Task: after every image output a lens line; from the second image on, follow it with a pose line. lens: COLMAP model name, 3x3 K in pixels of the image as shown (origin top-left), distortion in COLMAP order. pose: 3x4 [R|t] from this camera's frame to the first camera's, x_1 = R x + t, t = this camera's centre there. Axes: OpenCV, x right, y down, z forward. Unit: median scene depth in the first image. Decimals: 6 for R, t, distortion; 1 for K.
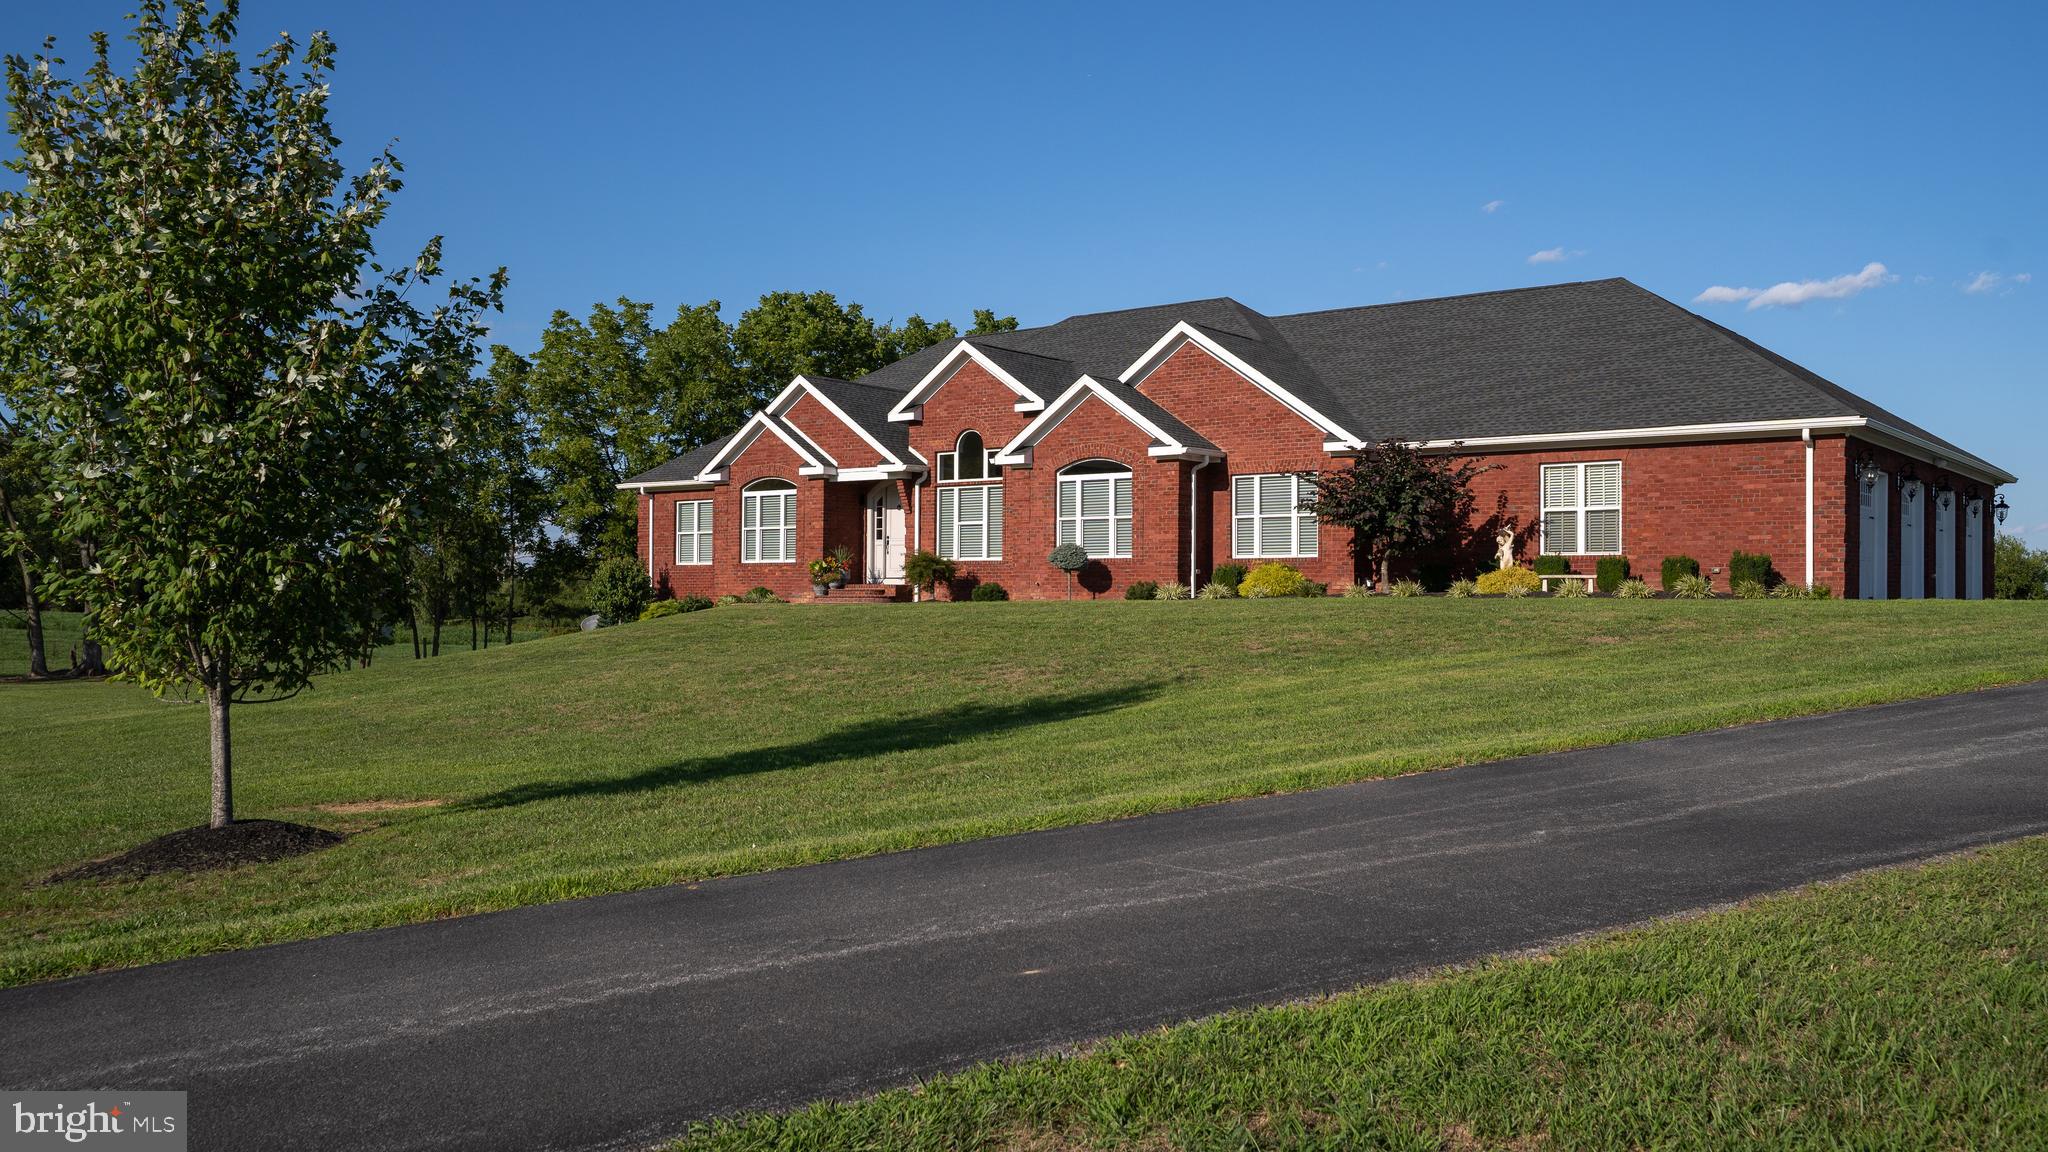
lens RADIAL K [[1668.6, 0, 991.4], [0, 1668.6, 605.6], [0, 0, 1]] dist [0.008613, 0.015487]
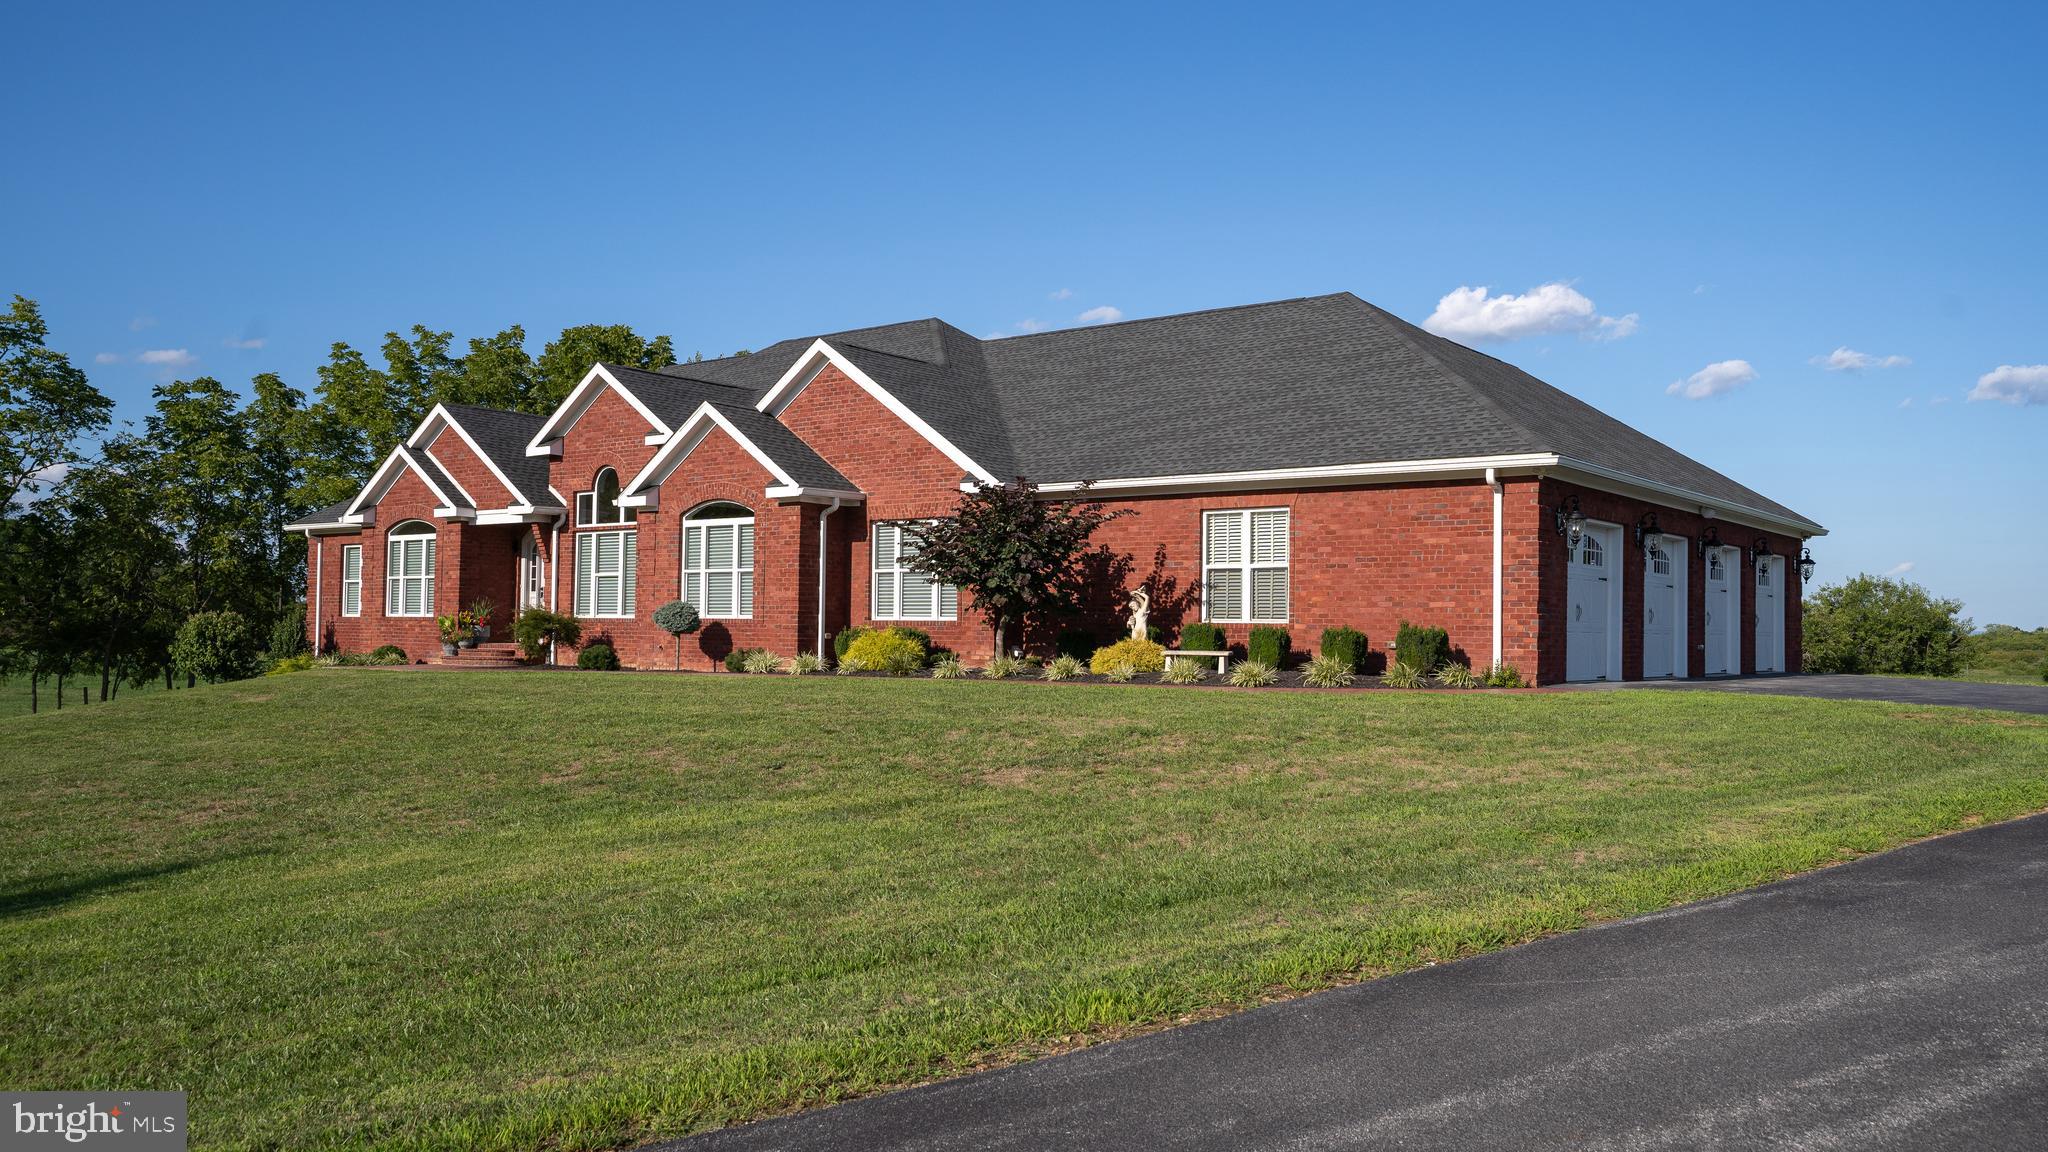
lens RADIAL K [[1594.2, 0, 974.9], [0, 1594.2, 586.1], [0, 0, 1]] dist [0.010772, 0.004646]
pose [[0.999962, 0.005805, -0.006571, 0.193603], [-0.006018, 0.999437, -0.033016, -0.018600], [0.006375, 0.033054, 0.999433, 0.191664]]
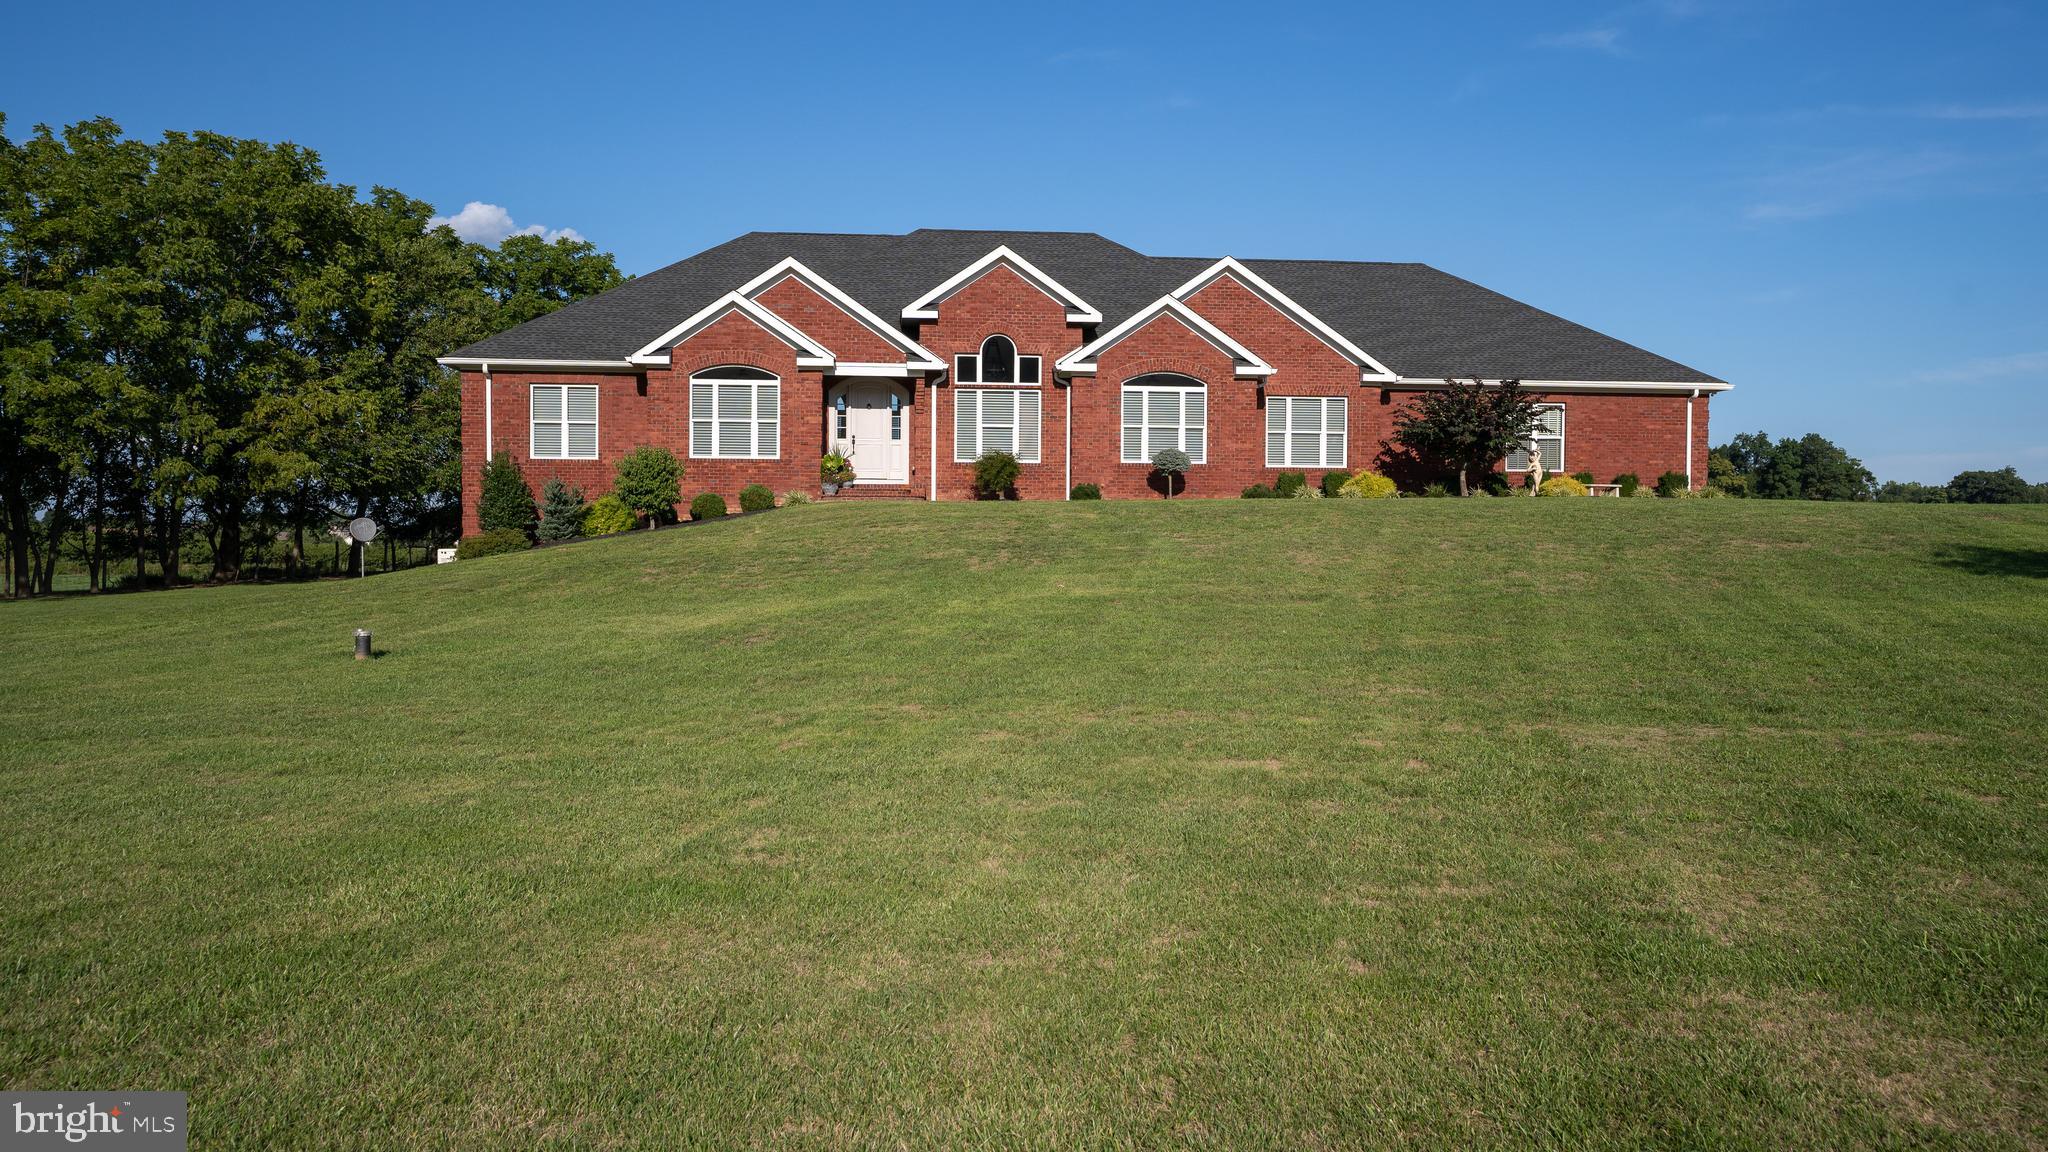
lens RADIAL K [[1594.2, 0, 974.9], [0, 1594.2, 586.1], [0, 0, 1]] dist [0.010772, 0.004646]
pose [[0.735420, -0.019120, 0.677341, -0.729309], [-0.002231, 0.999528, 0.030637, 0.020054], [-0.677608, -0.024042, 0.735031, 0.306388]]
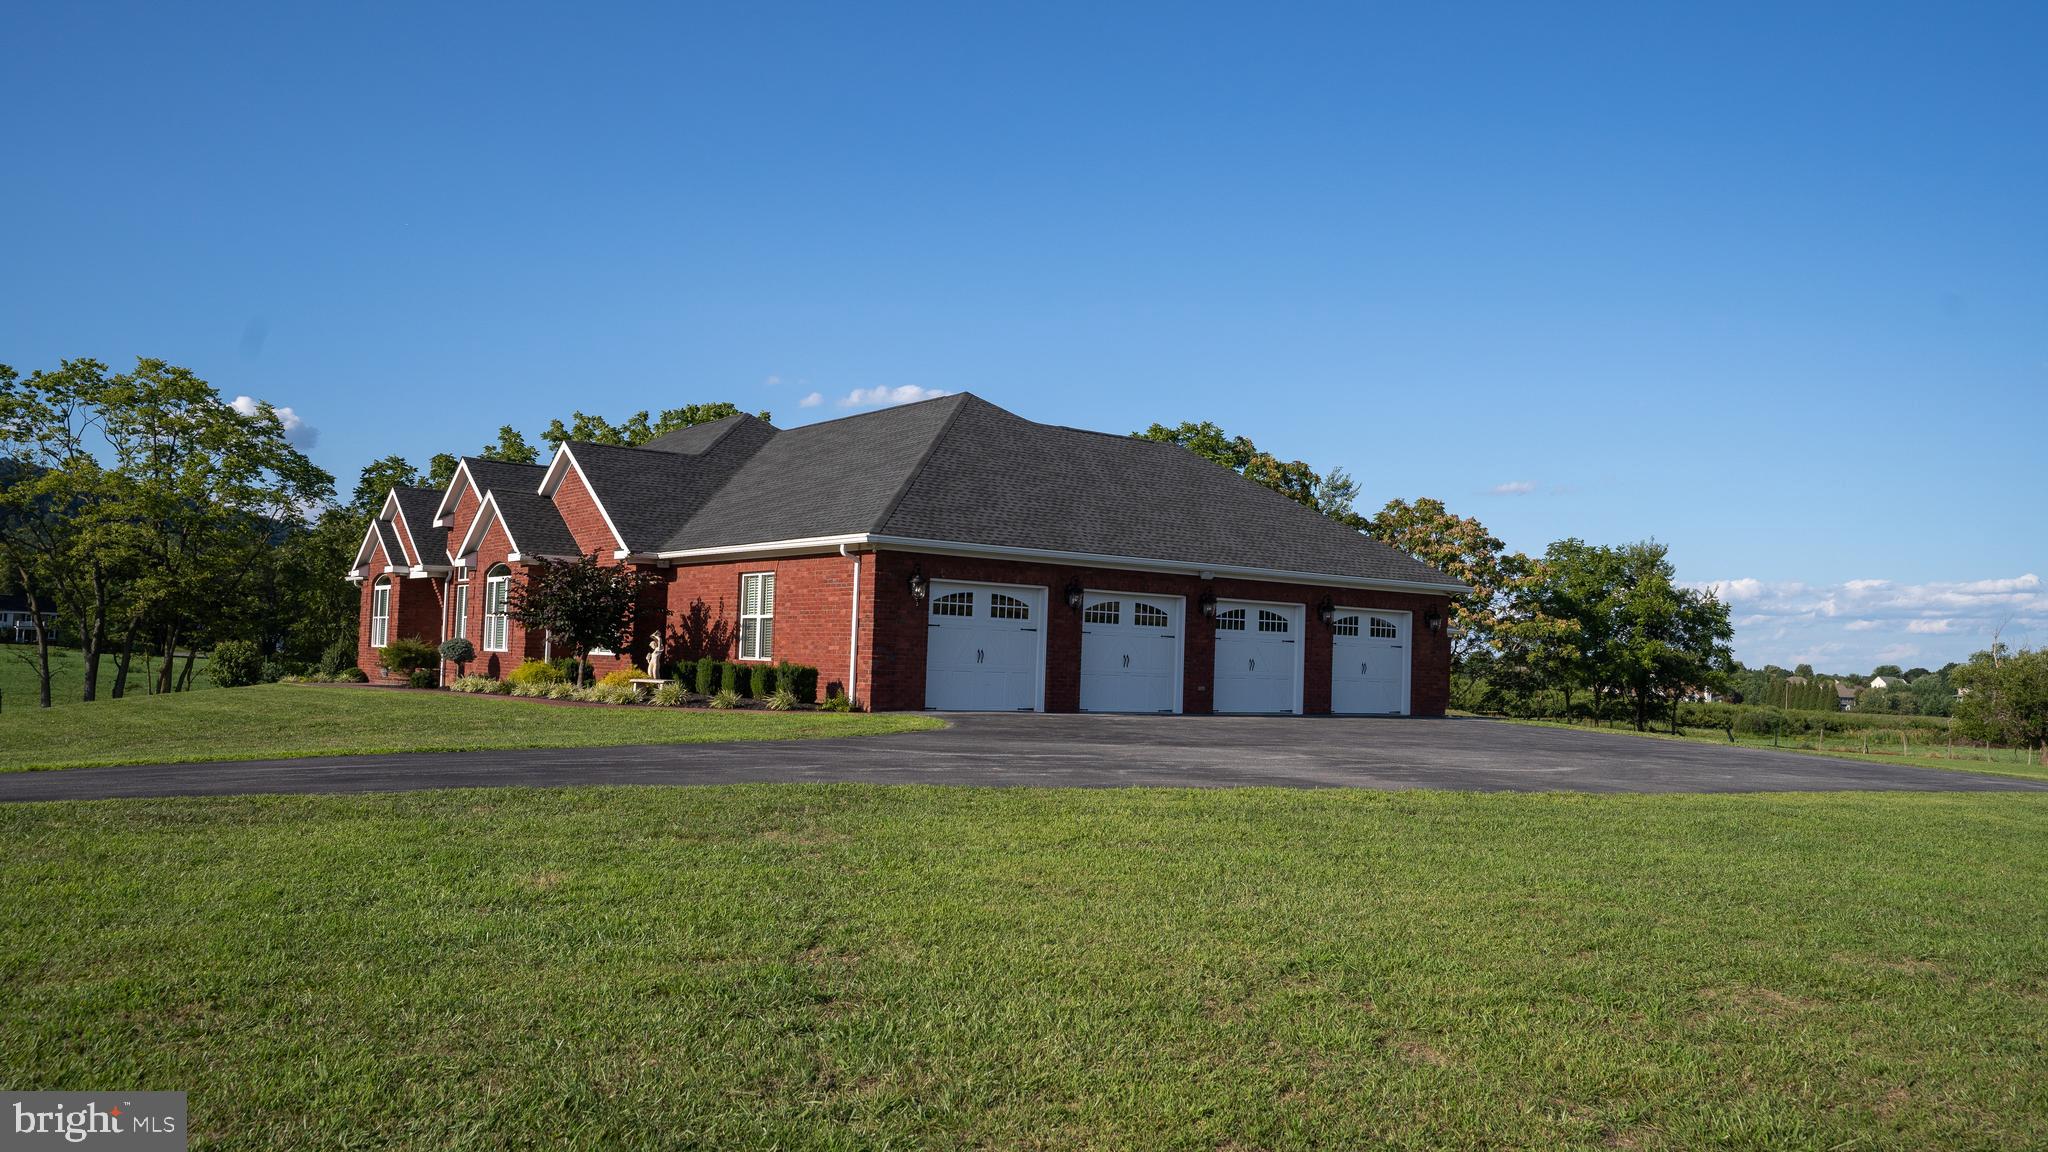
lens RADIAL K [[1594.2, 0, 974.9], [0, 1594.2, 586.1], [0, 0, 1]] dist [0.010772, 0.004646]
pose [[0.960751, 0.013309, -0.277092, 0.654624], [-0.030412, 0.997881, -0.057517, -0.019961], [0.275740, 0.063686, 0.959120, 0.059217]]
